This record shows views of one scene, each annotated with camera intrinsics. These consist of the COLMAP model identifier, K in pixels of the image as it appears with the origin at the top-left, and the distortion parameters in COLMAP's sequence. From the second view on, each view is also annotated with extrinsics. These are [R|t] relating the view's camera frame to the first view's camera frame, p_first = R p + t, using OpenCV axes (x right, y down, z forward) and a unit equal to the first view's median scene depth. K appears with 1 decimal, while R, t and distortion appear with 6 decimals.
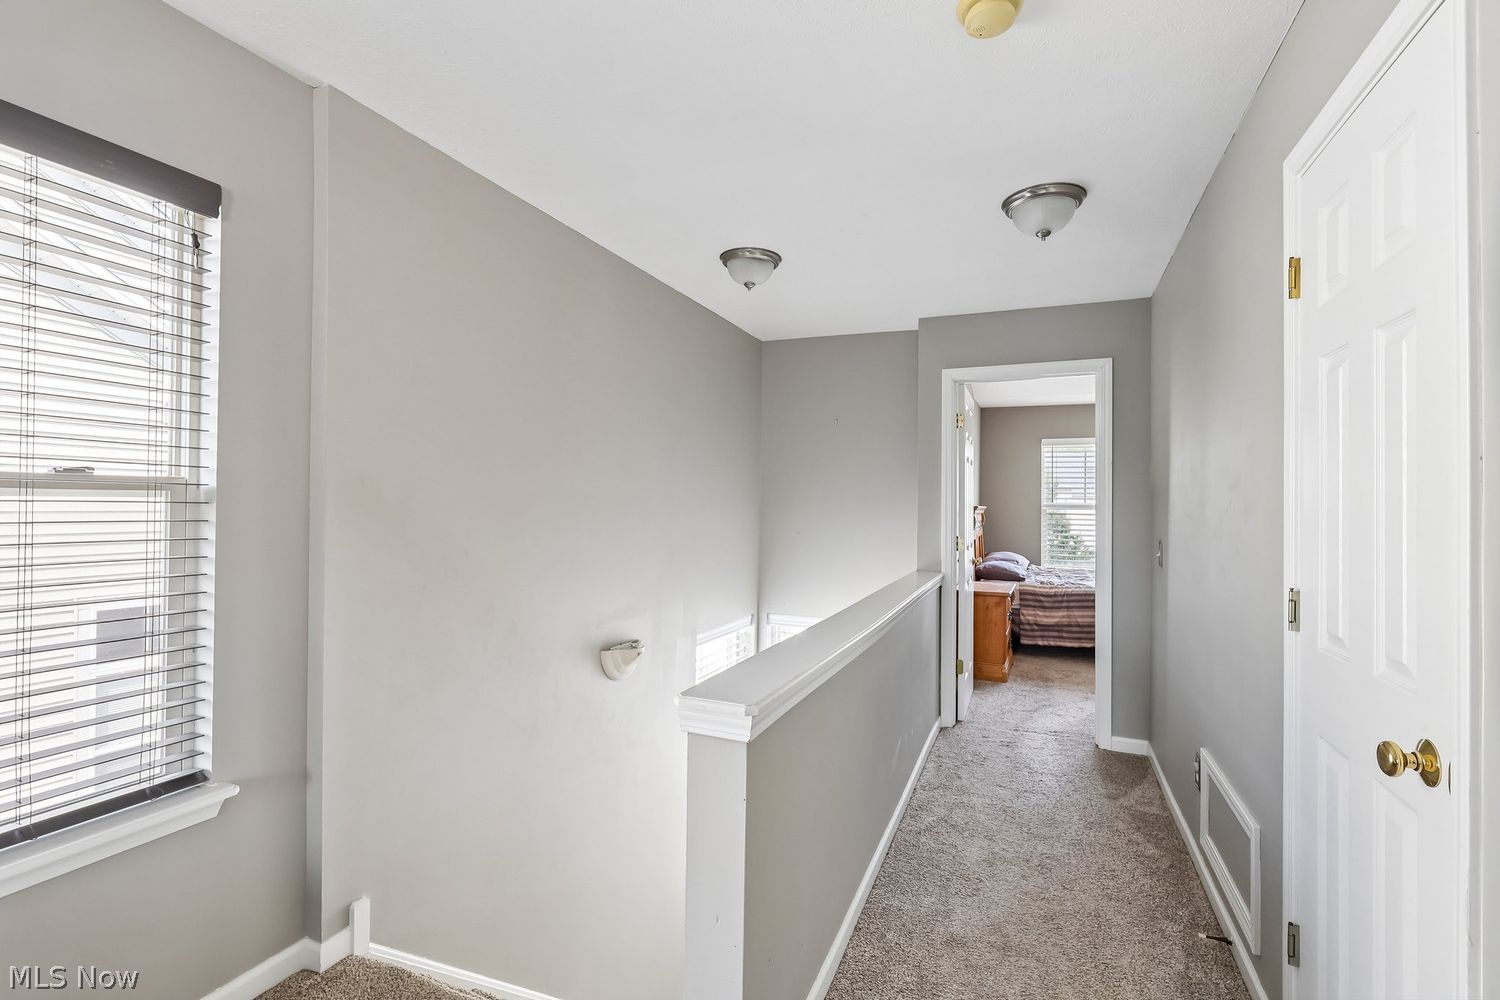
lens RADIAL K [[691.7, 0, 743.5], [0, 691.7, 499.2], [0, 0, 1]] dist [-0.002428, 0.000064]
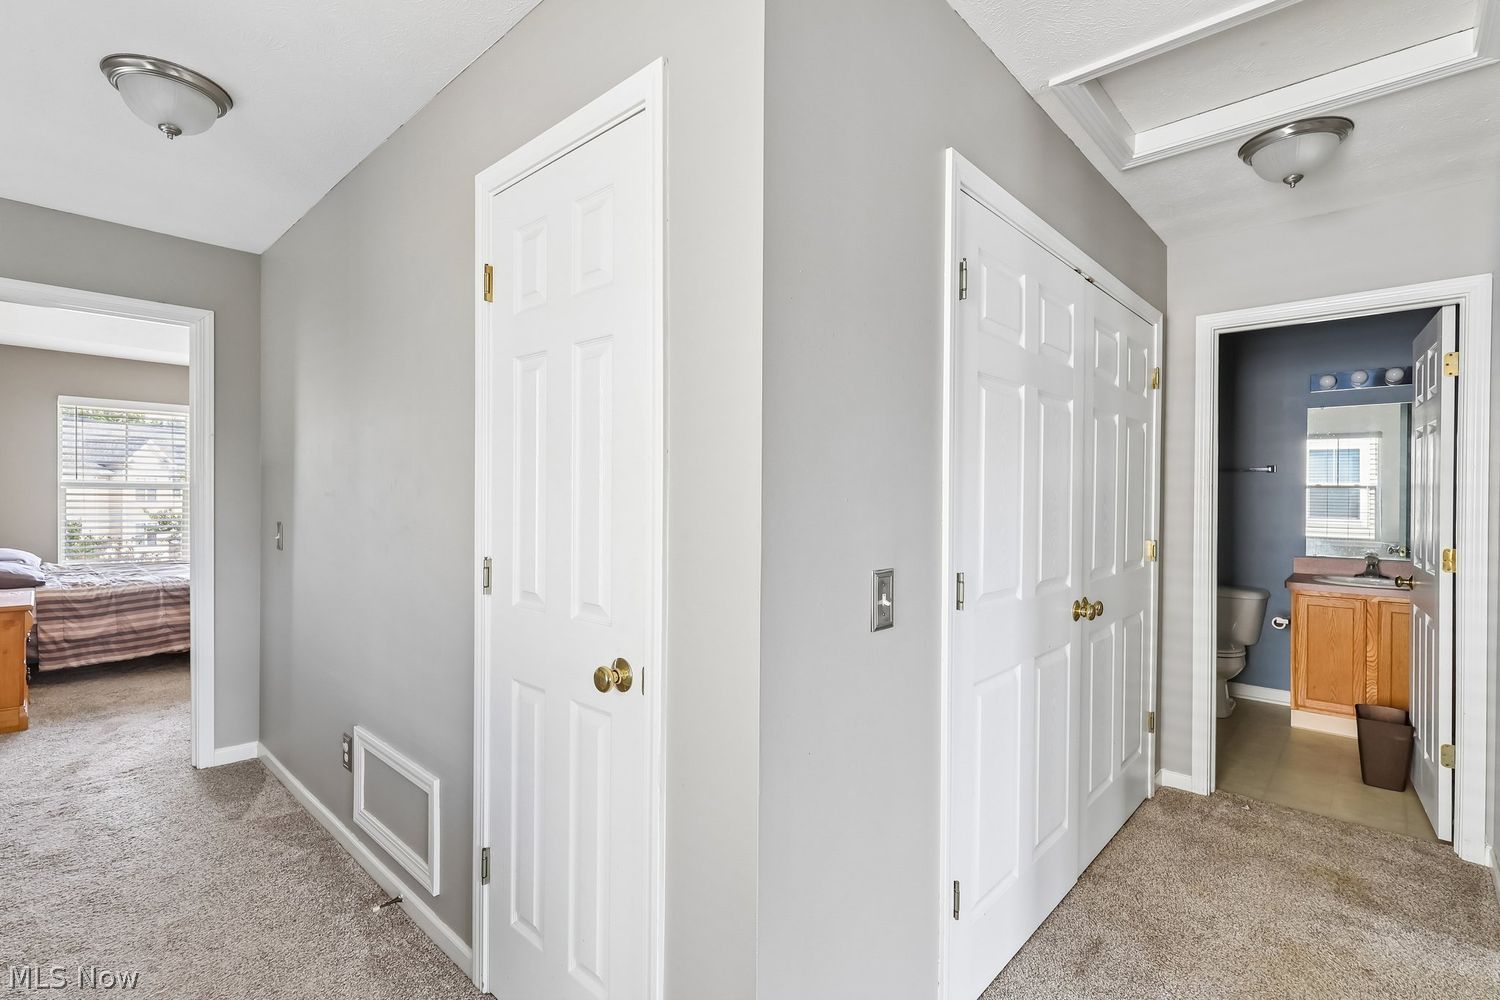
lens RADIAL K [[695.0, 0, 736.6], [0, 695.0, 501.0], [0, 0, 1]] dist [0.003669, 0.000574]
pose [[0.345014, -0.014559, 0.938485, -0.061252], [-0.015185, 0.999662, 0.021090, 0.002645], [-0.938475, -0.021527, 0.344677, 0.096611]]
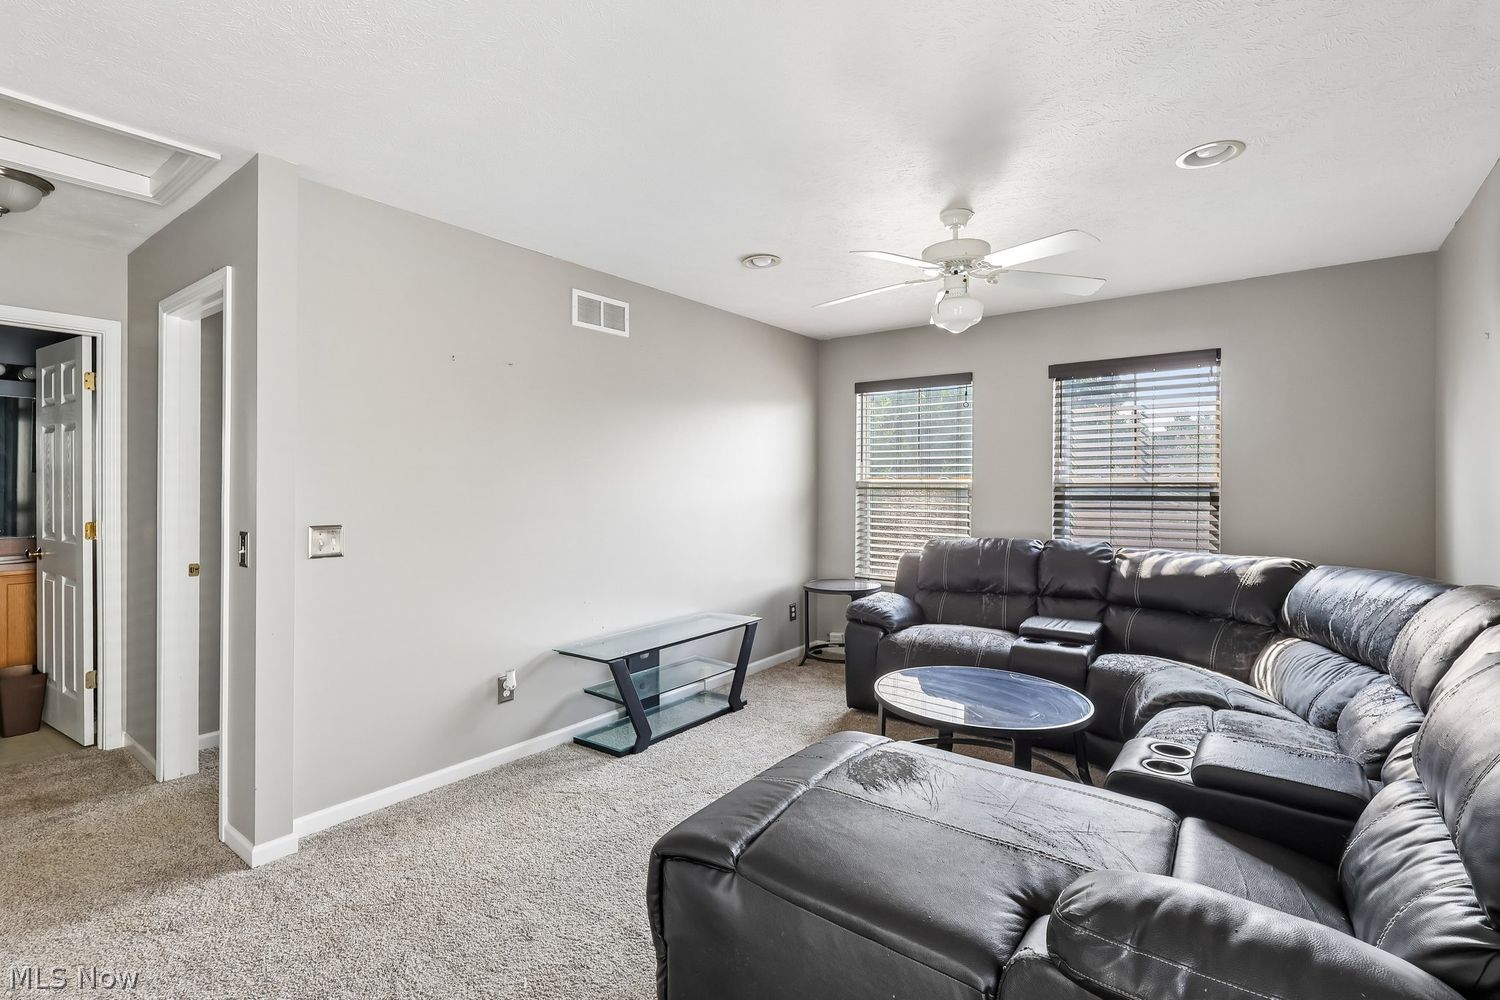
lens RADIAL K [[697.4, 0, 750.0], [0, 697.4, 500.0], [0, 0, 1]] dist [0.003293, 0.000411]
pose [[-0.968882, -0.016675, 0.246959, -0.113842], [-0.014663, 0.999843, 0.009985, 0.003203], [-0.247087, 0.006053, -0.968974, 0.174840]]
